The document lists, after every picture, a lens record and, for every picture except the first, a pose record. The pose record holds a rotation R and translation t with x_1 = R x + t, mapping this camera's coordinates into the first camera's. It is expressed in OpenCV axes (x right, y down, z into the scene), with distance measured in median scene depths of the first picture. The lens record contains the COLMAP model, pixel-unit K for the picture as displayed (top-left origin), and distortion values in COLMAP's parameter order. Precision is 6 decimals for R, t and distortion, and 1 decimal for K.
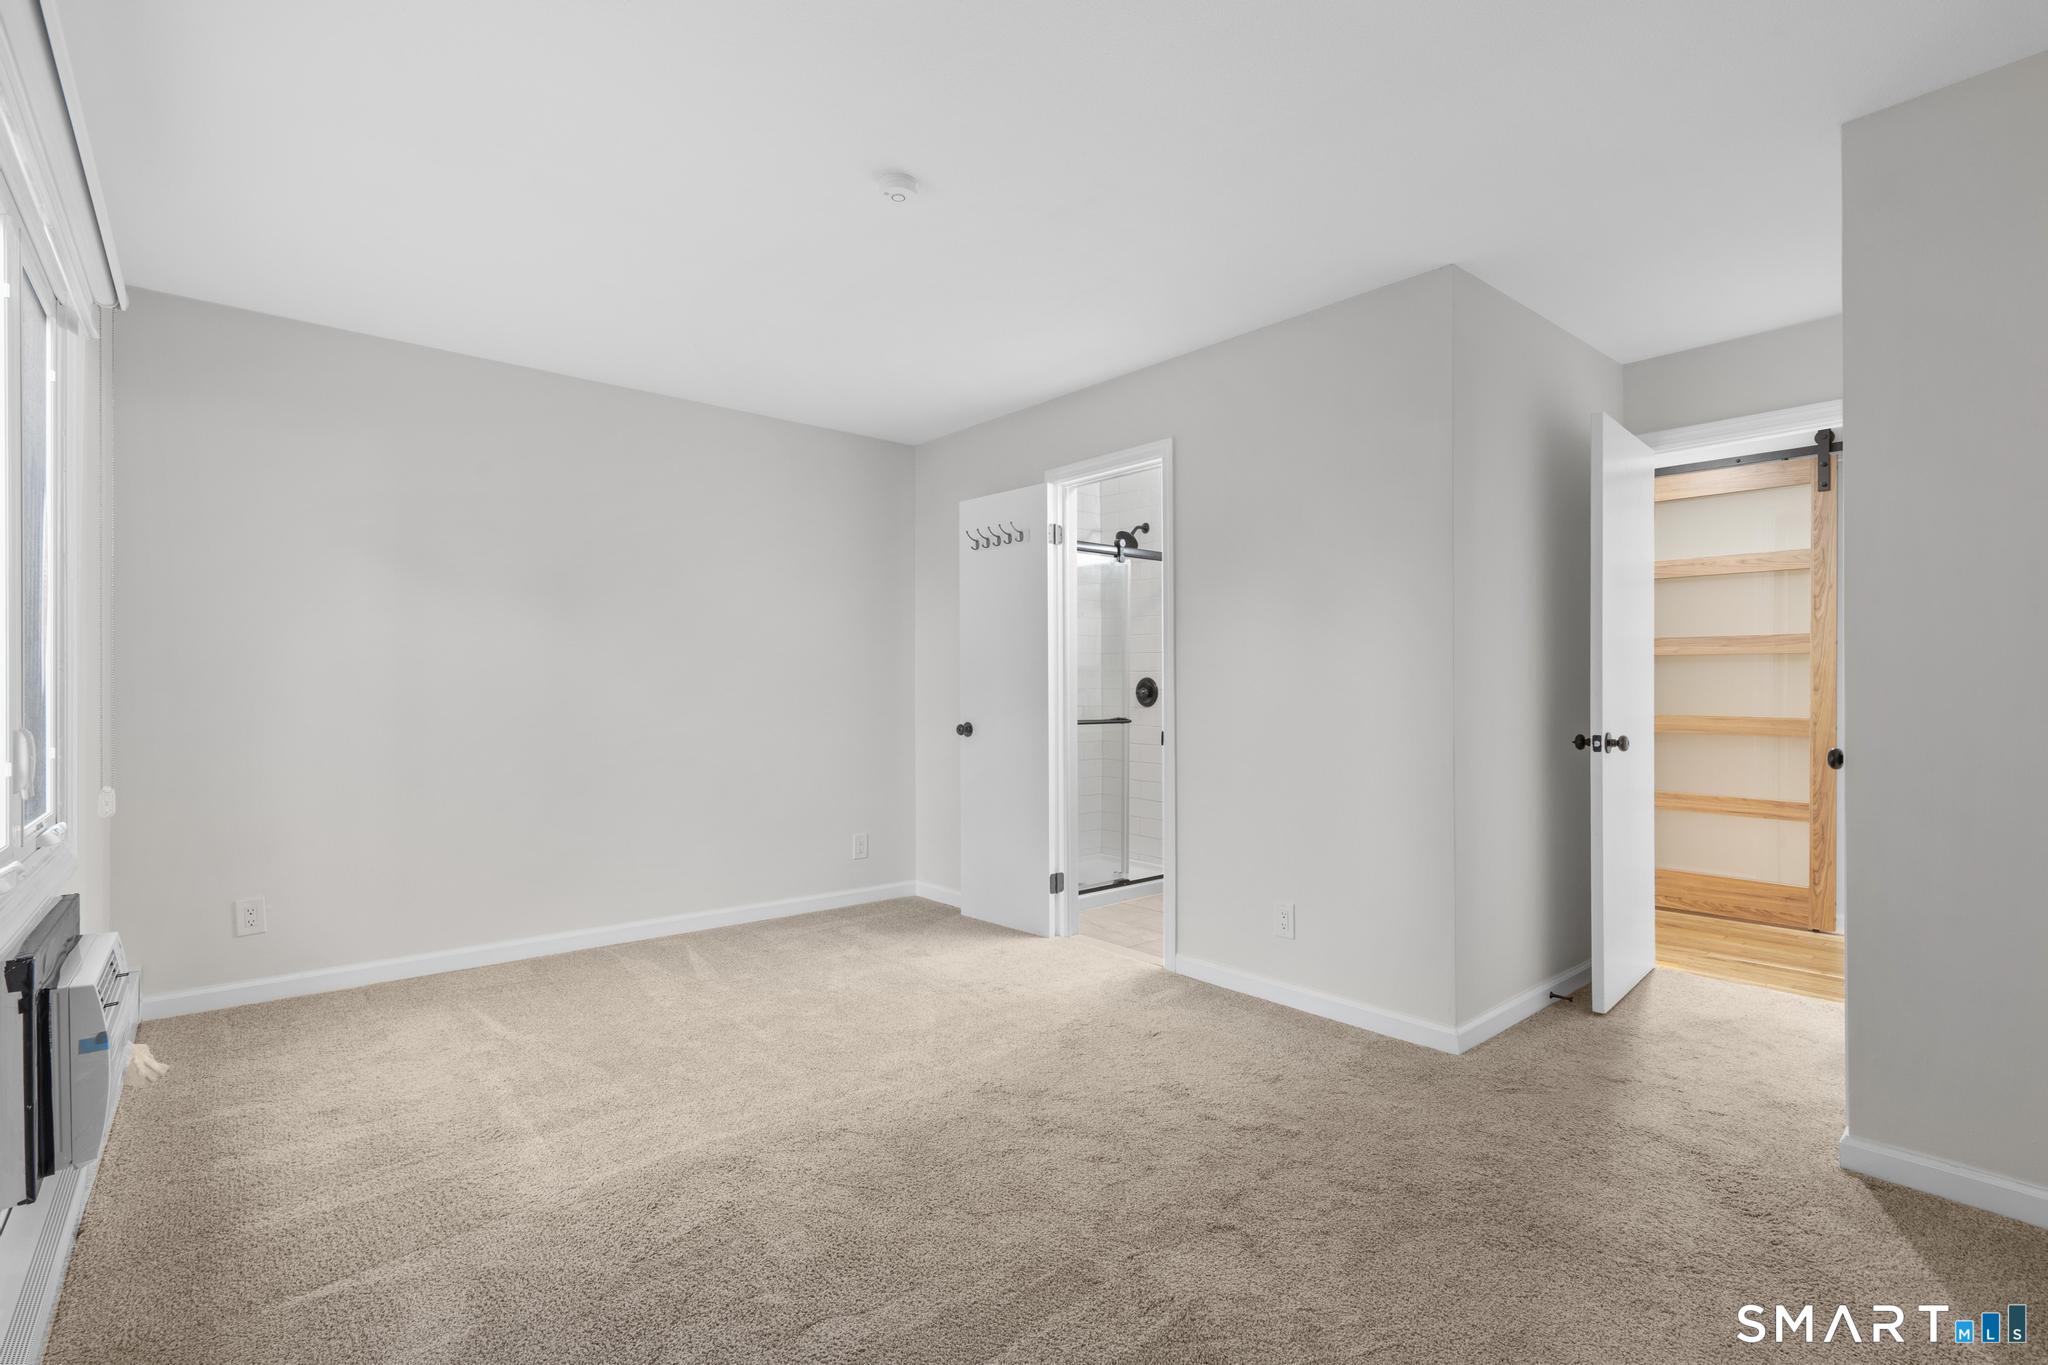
lens RADIAL K [[939.9, 0, 1014.2], [0, 939.9, 689.0], [0, 0, 1]] dist [0.003047, 0.000276]
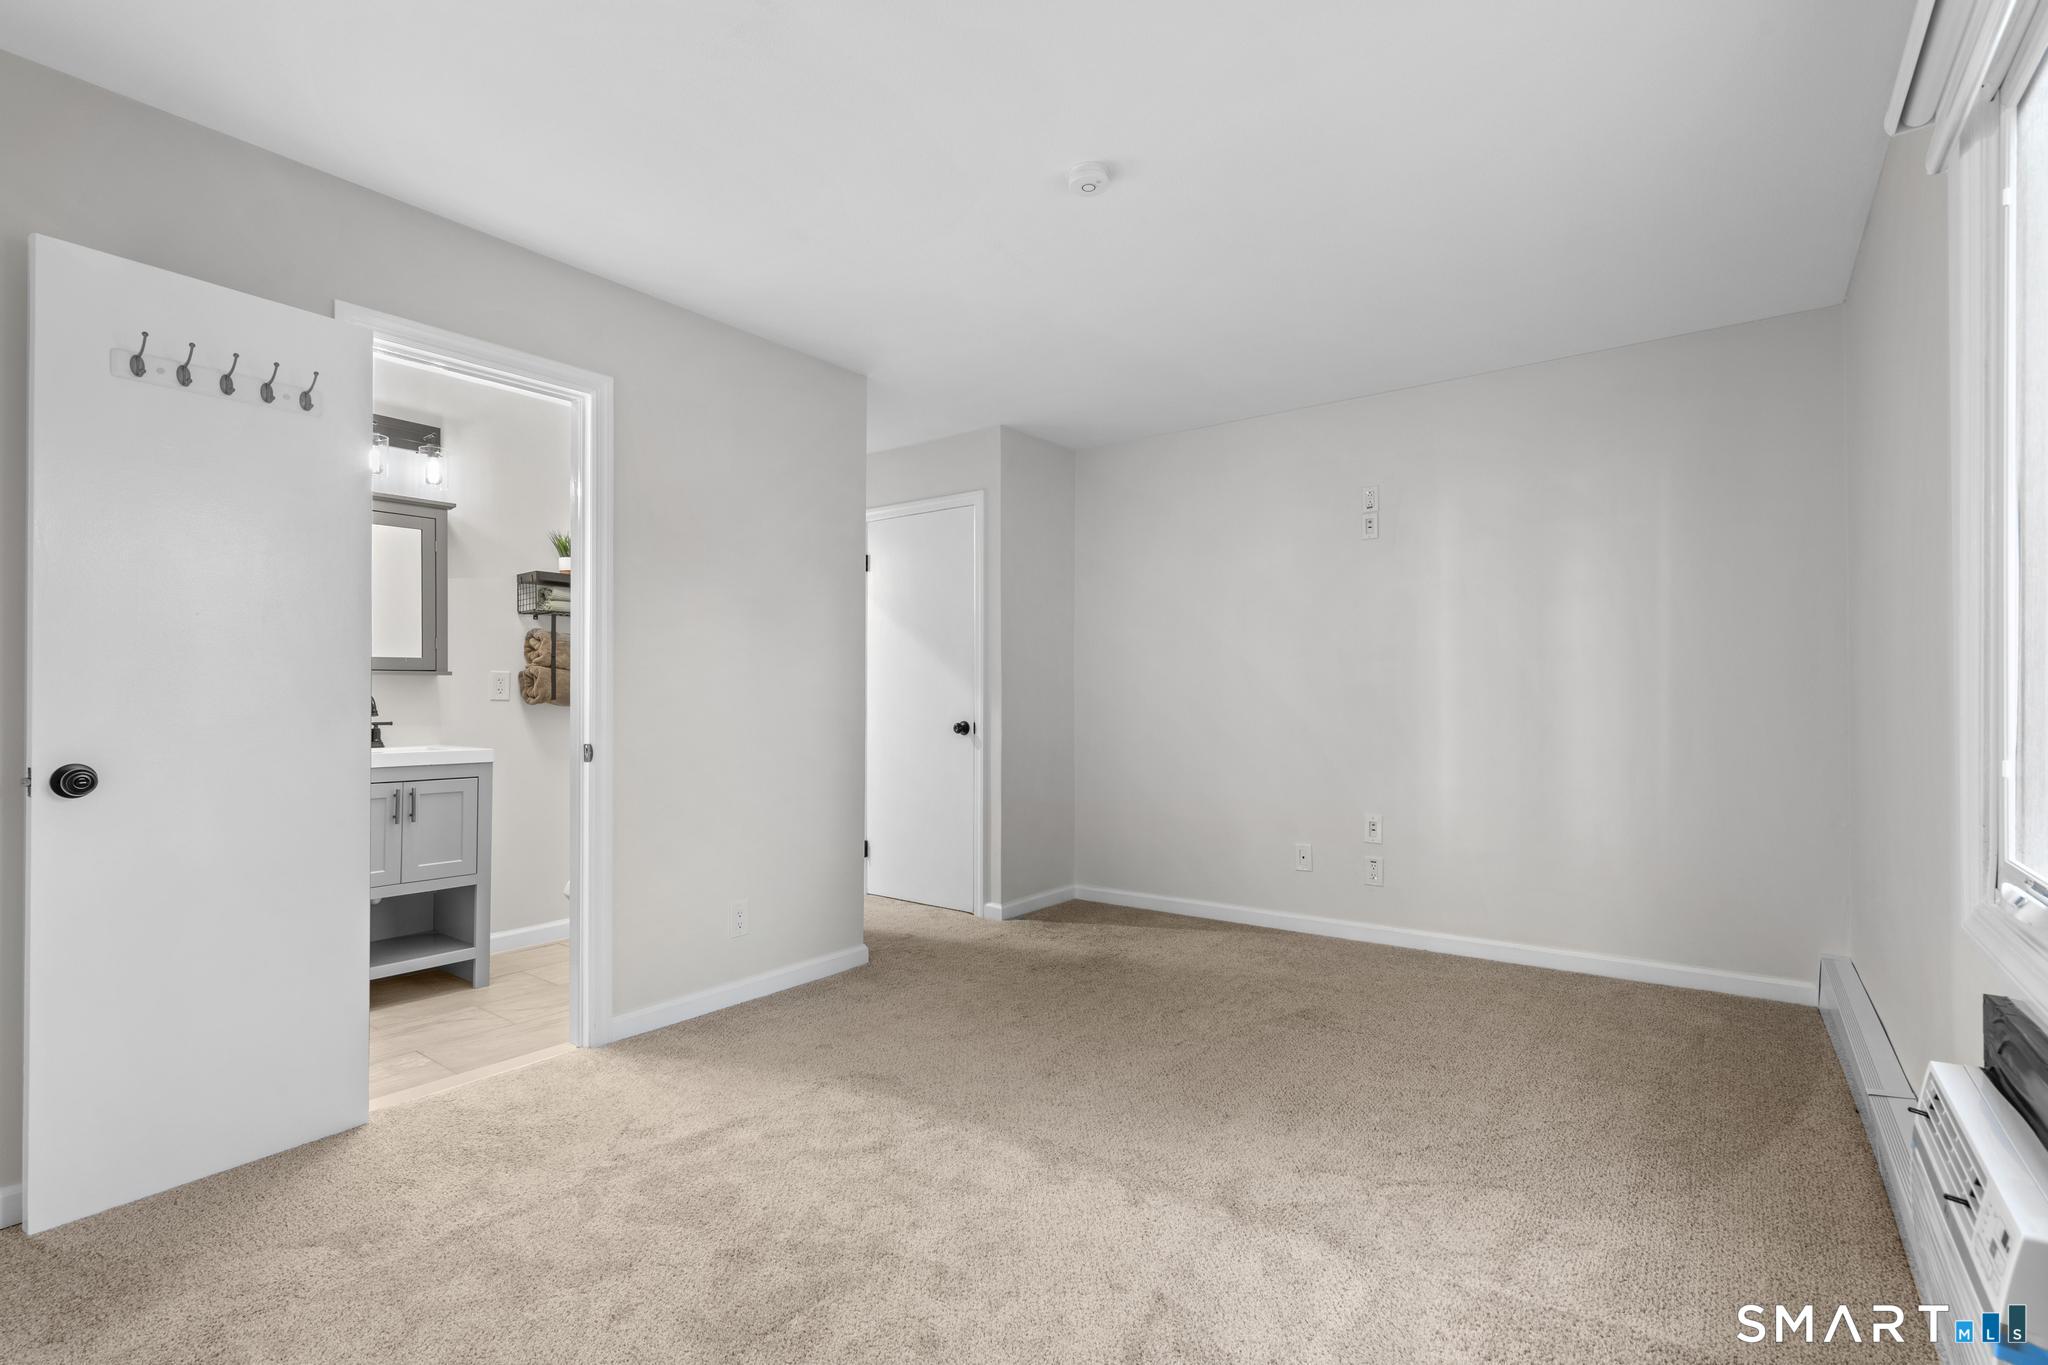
lens RADIAL K [[939.9, 0, 1015.3], [0, 939.9, 690.1], [0, 0, 1]] dist [0.003047, 0.000276]
pose [[-0.226929, 0.017701, 0.973751, -0.769352], [0.006060, 0.999841, -0.016763, 0.018029], [-0.973893, 0.002097, -0.227000, 0.939540]]
